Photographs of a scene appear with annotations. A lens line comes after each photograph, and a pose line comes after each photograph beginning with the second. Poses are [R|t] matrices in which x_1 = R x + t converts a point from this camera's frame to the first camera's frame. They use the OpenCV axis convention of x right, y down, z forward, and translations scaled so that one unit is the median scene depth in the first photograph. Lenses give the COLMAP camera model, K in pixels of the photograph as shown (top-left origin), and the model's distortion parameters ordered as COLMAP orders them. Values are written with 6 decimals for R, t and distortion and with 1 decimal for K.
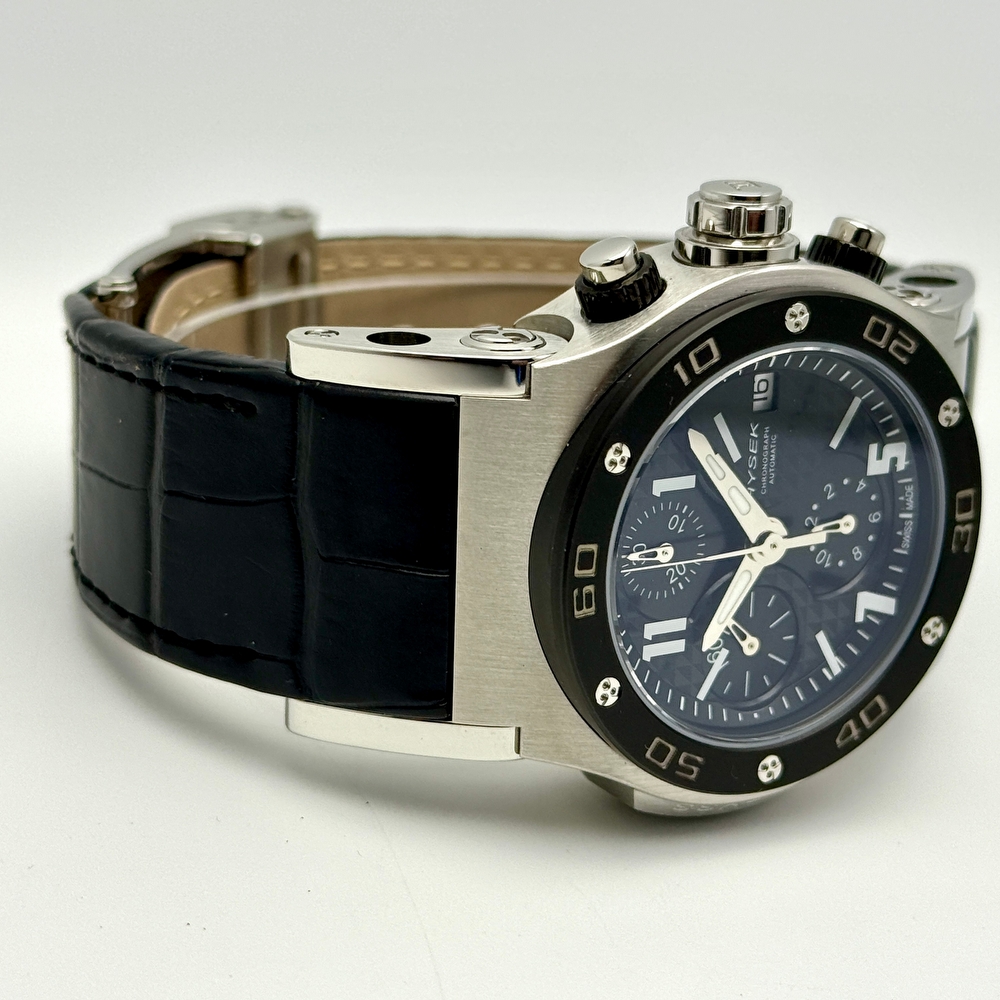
lens RADIAL K [[2573.4, 0, 499.6], [0, 2573.4, 511.8], [0, 0, 1]] dist [0.348562, 0.480677]
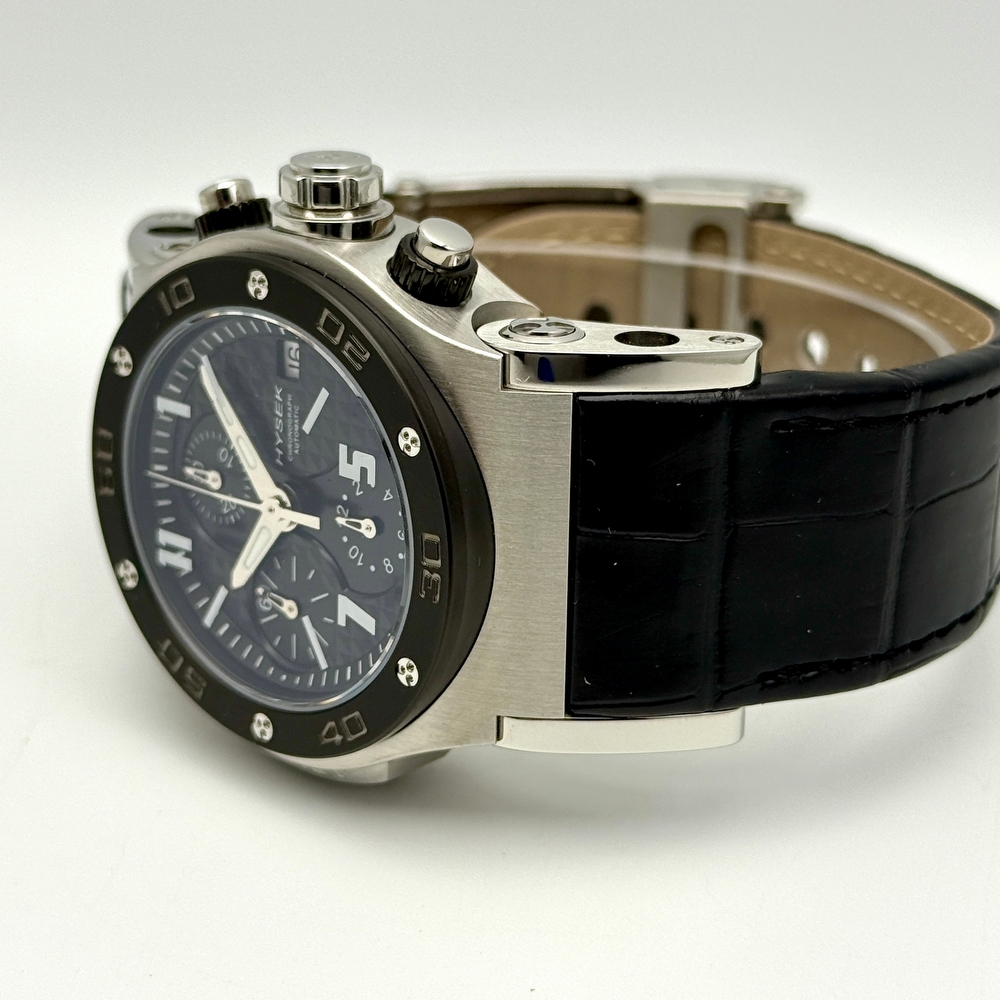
lens RADIAL K [[2495.7, 0, 500.0], [0, 2495.7, 500.0], [0, 0, 1]] dist [0.301644, 0.133029]
pose [[0.300094, 0.274876, -0.913448, 1.030647], [-0.279582, 0.940875, 0.191279, -0.203726], [0.912019, 0.197982, 0.359201, 0.729750]]
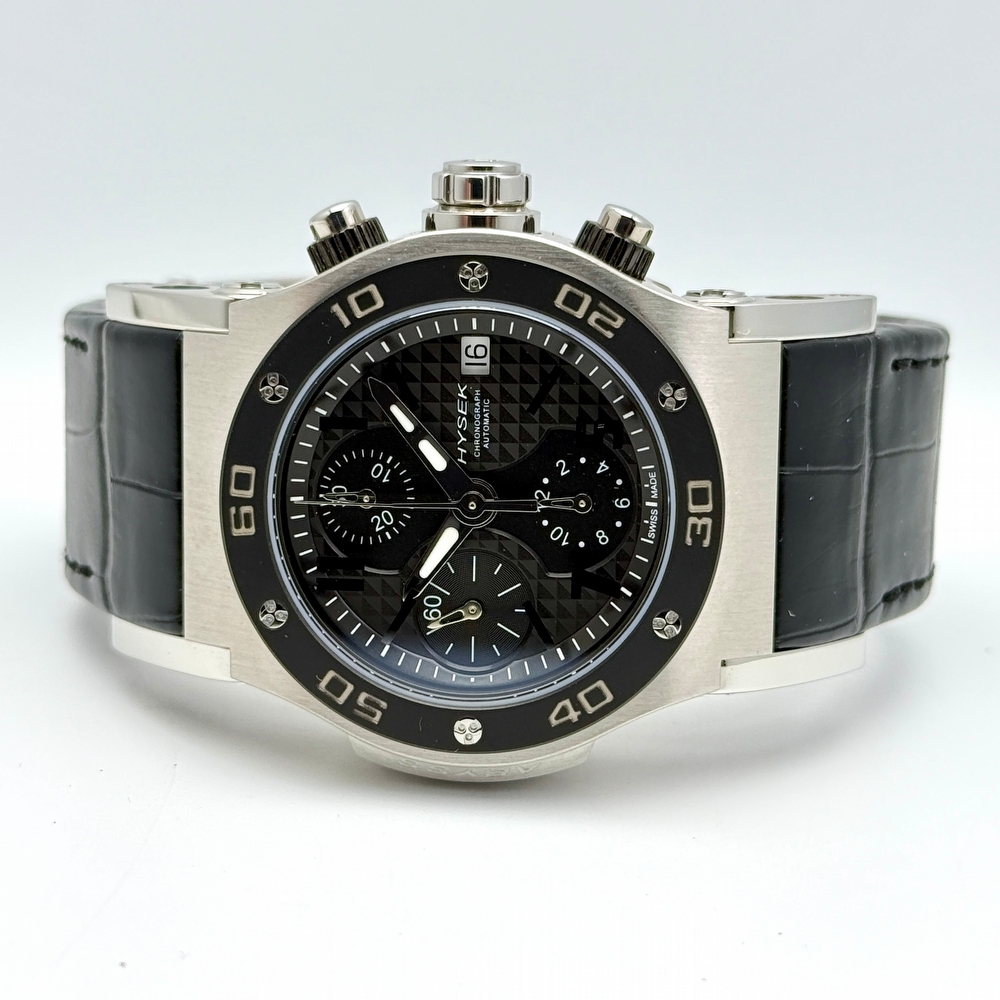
lens RADIAL K [[2495.7, 0, 500.0], [0, 2495.7, 500.0], [0, 0, 1]] dist [0.301644, 0.133029]
pose [[0.815568, 0.061740, -0.575358, 0.688164], [-0.153917, 0.981619, -0.112842, 0.121810], [0.557815, 0.180588, 0.810080, 0.201004]]
